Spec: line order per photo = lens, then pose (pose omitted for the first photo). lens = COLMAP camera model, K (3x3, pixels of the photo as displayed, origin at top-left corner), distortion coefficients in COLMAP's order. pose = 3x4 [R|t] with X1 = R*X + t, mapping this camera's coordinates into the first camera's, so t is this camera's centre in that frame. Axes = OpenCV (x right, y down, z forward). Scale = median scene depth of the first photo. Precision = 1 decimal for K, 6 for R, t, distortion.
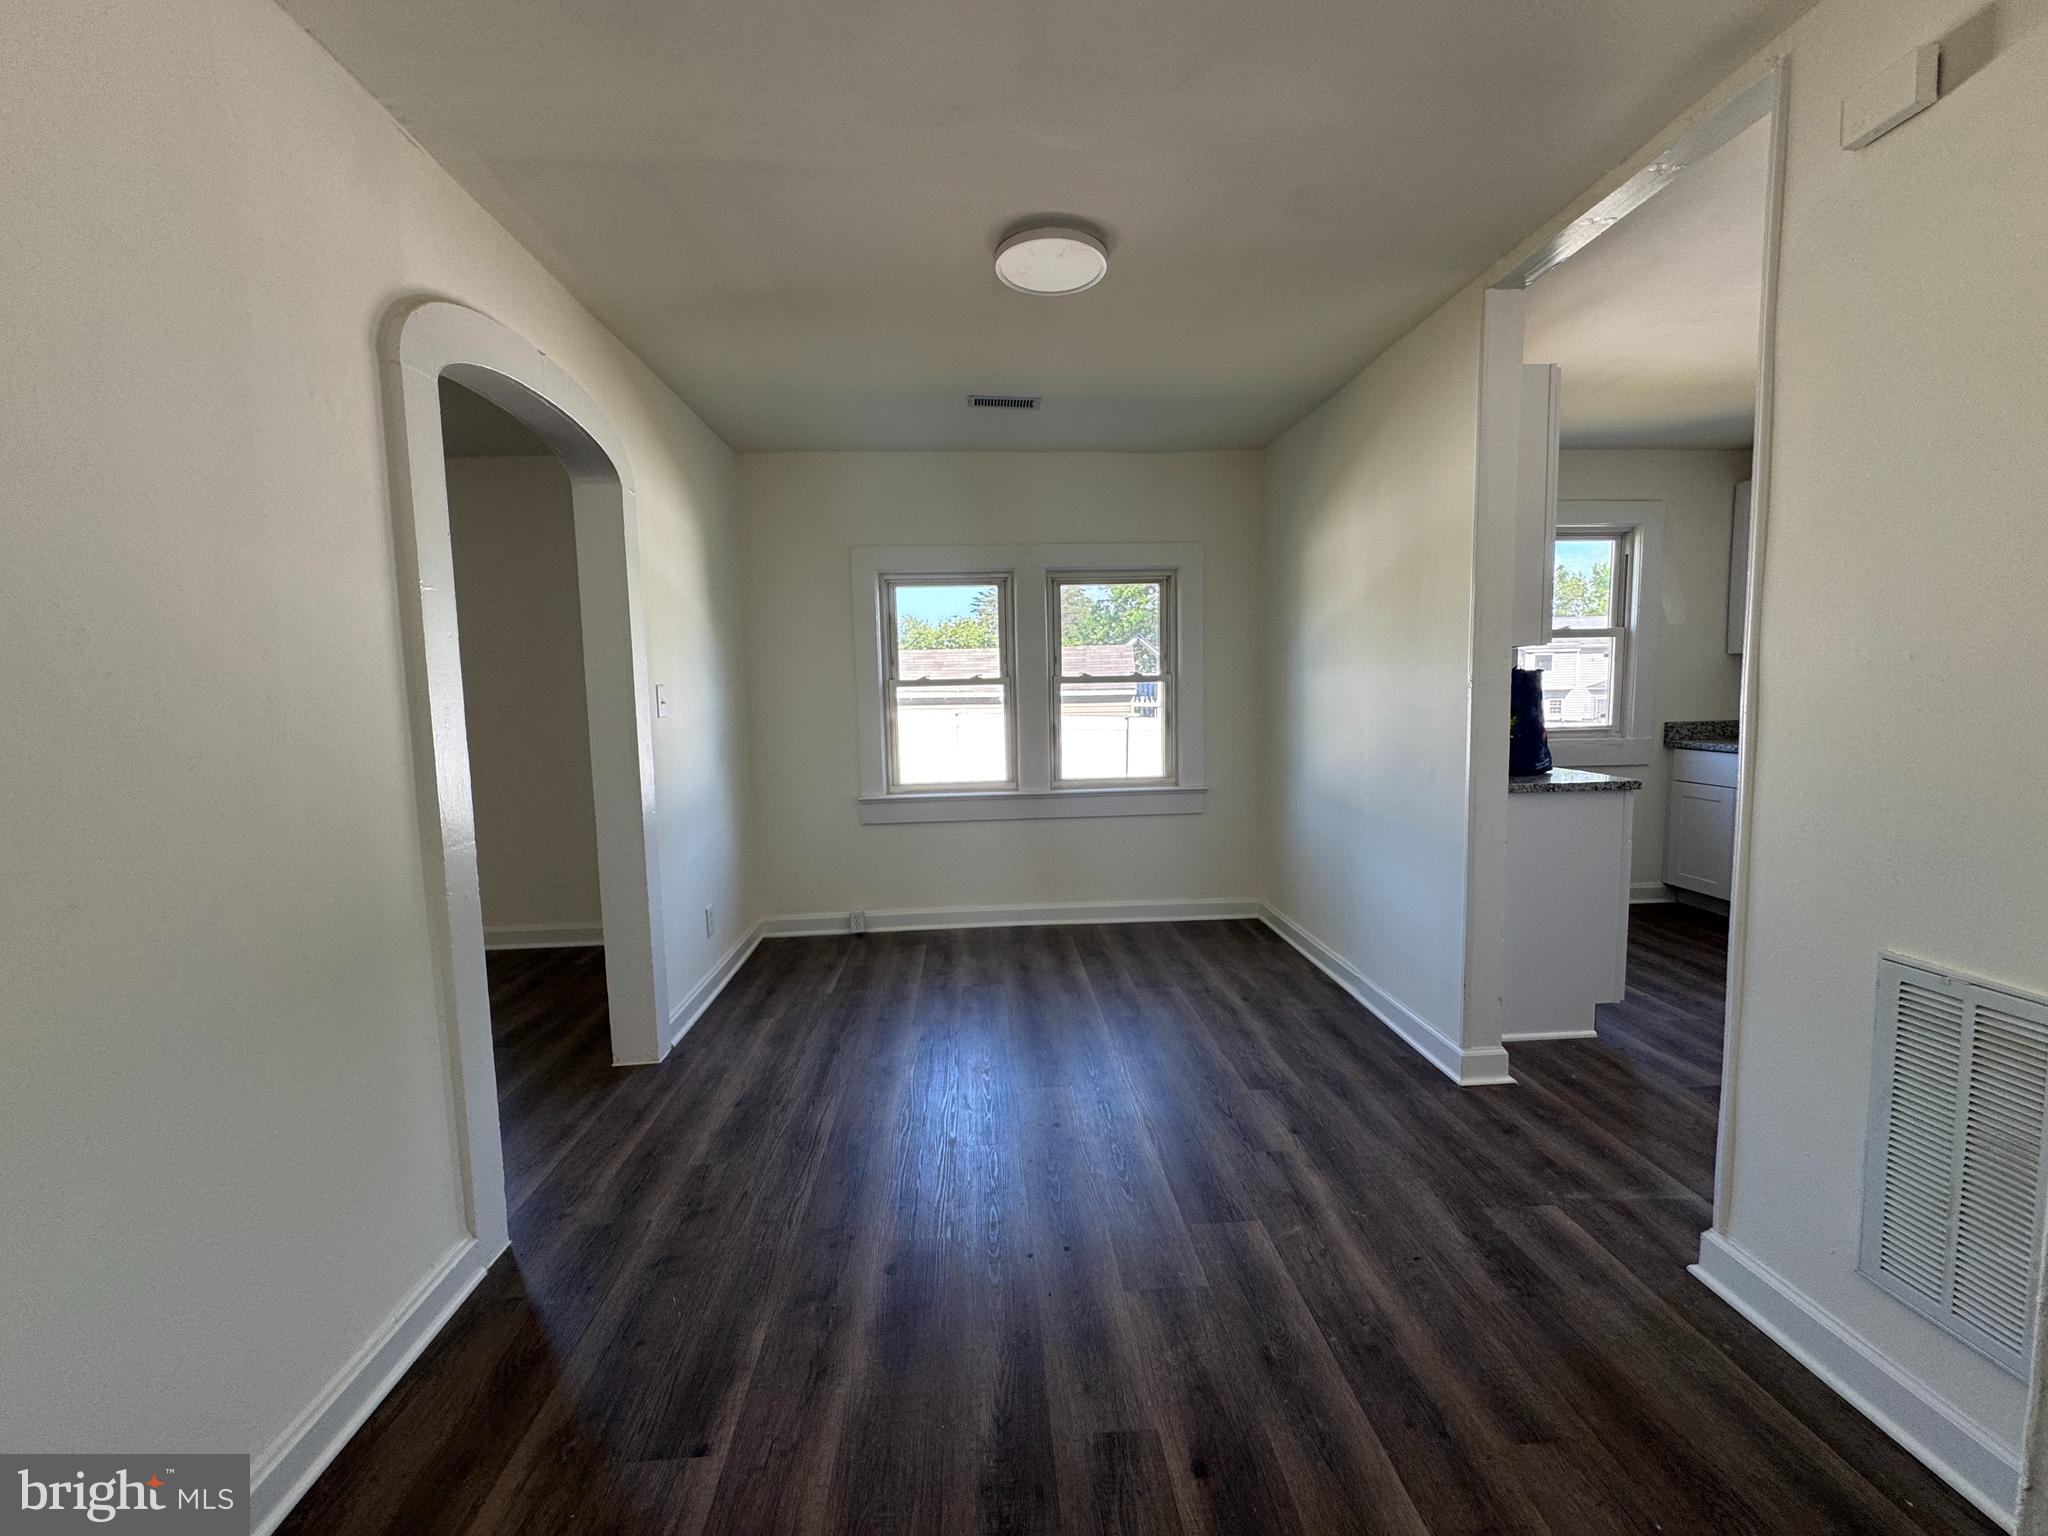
lens RADIAL K [[819.5, 0, 1026.2], [0, 819.5, 771.8], [0, 0, 1]] dist [-0.000995, -0.001722]
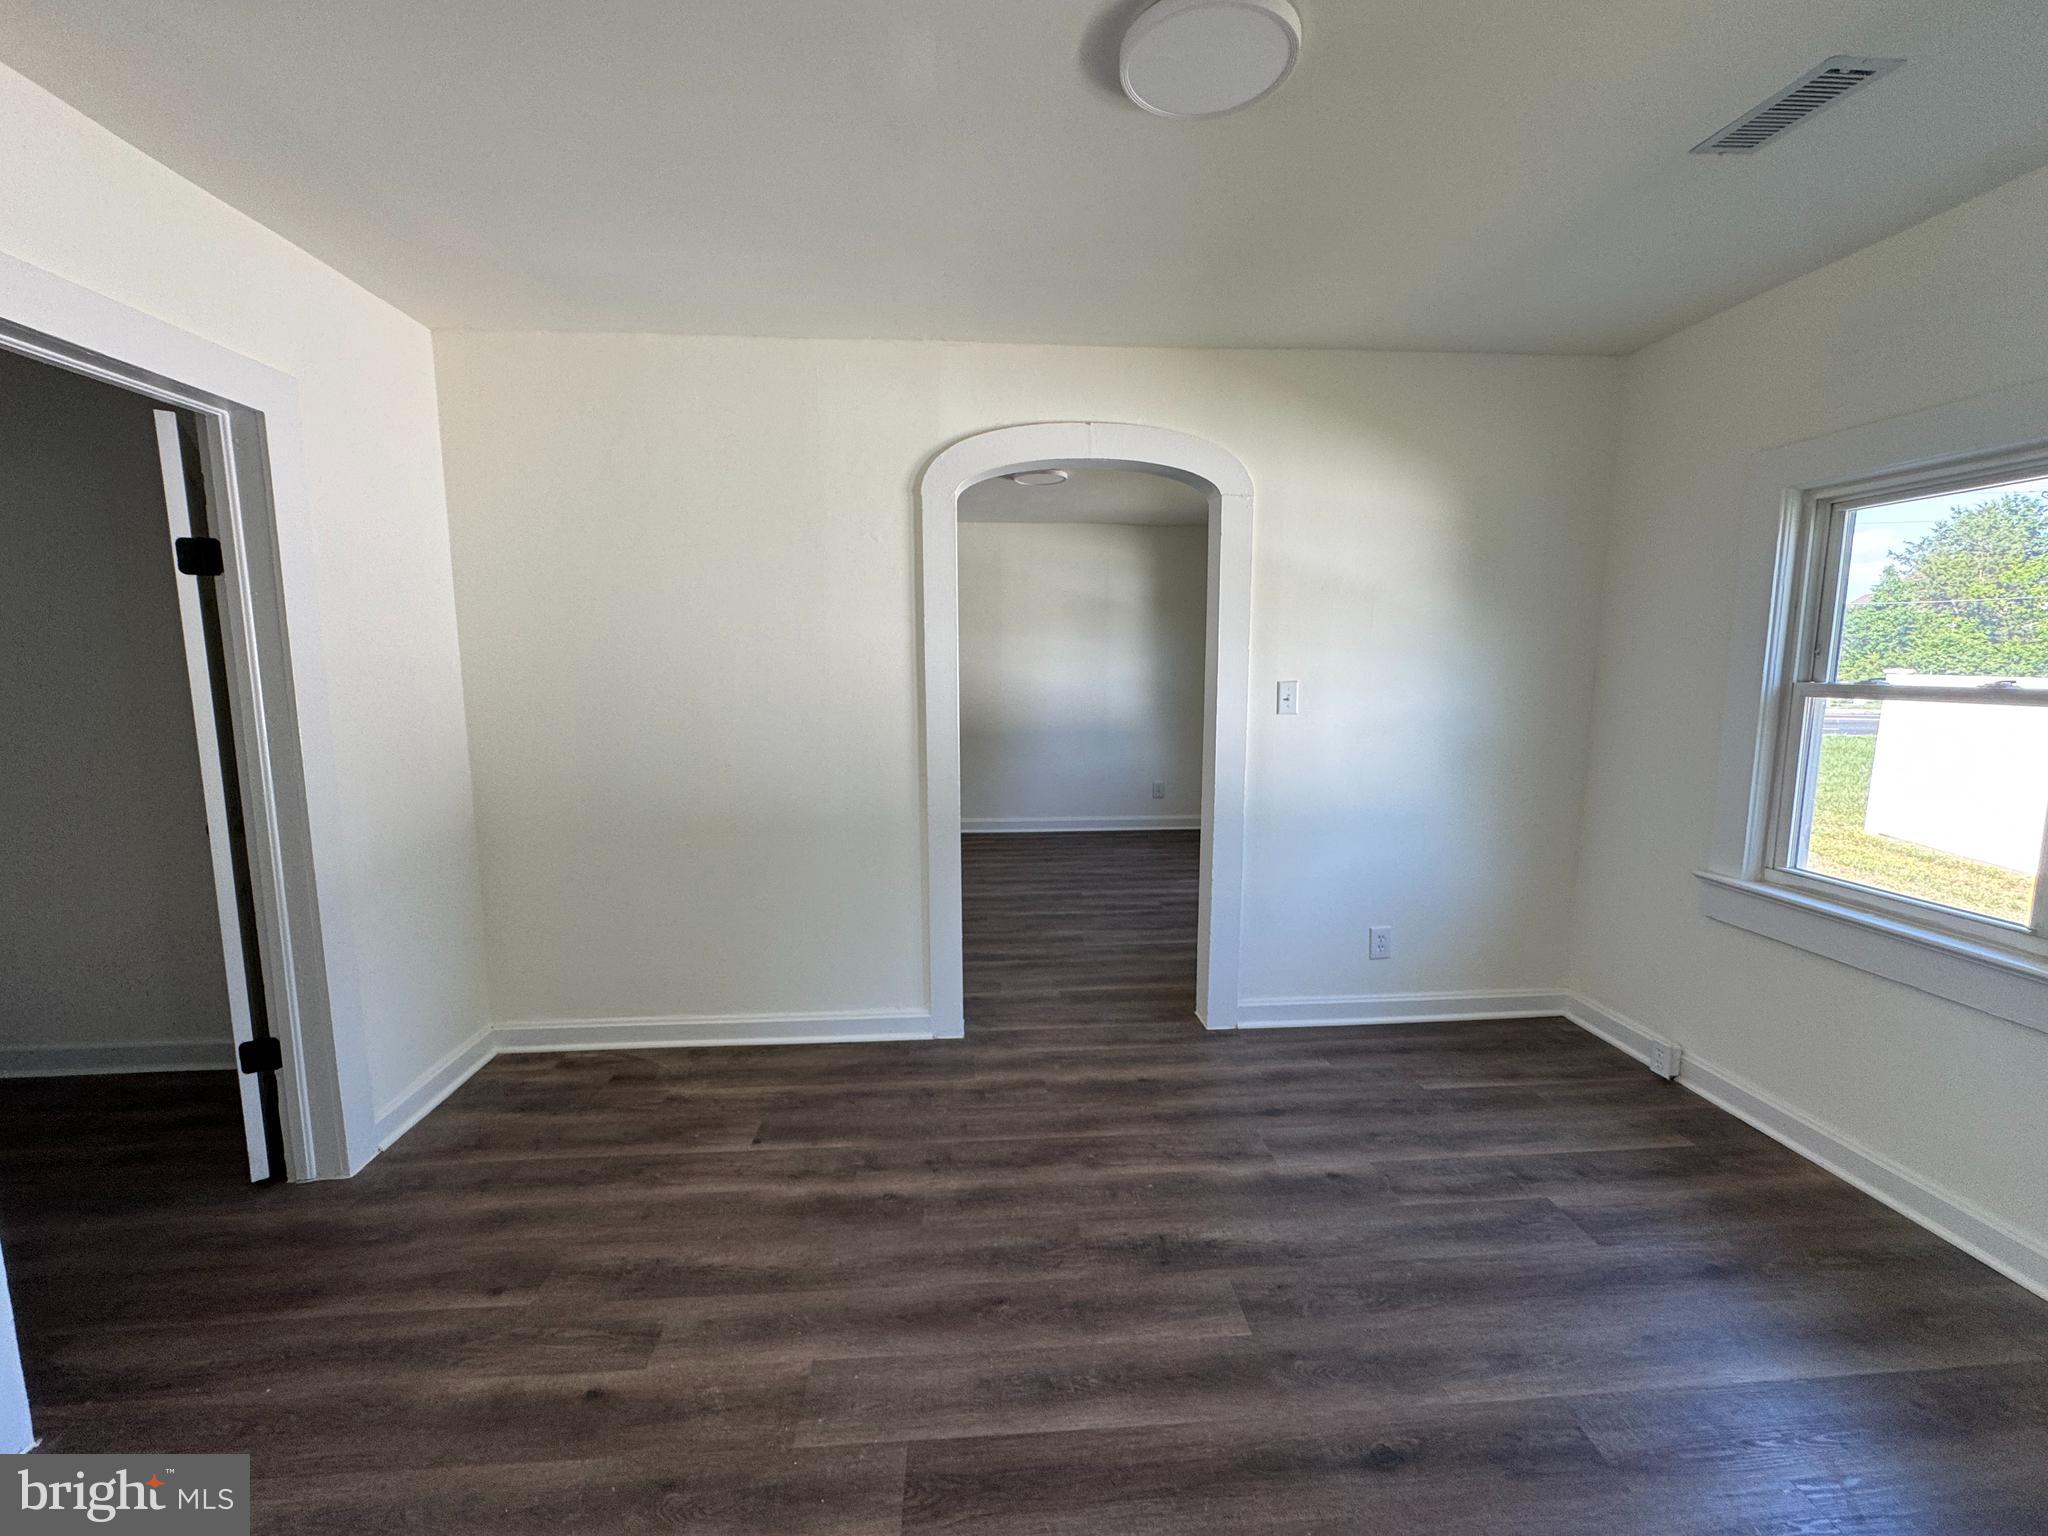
lens RADIAL K [[819.5, 0, 1025.2], [0, 819.5, 776.2], [0, 0, 1]] dist [-0.000995, -0.001722]
pose [[0.007241, 0.164625, -0.986330, 0.601566], [-0.103359, 0.981196, 0.163009, -0.134450], [0.994618, 0.100766, 0.024120, 0.733954]]
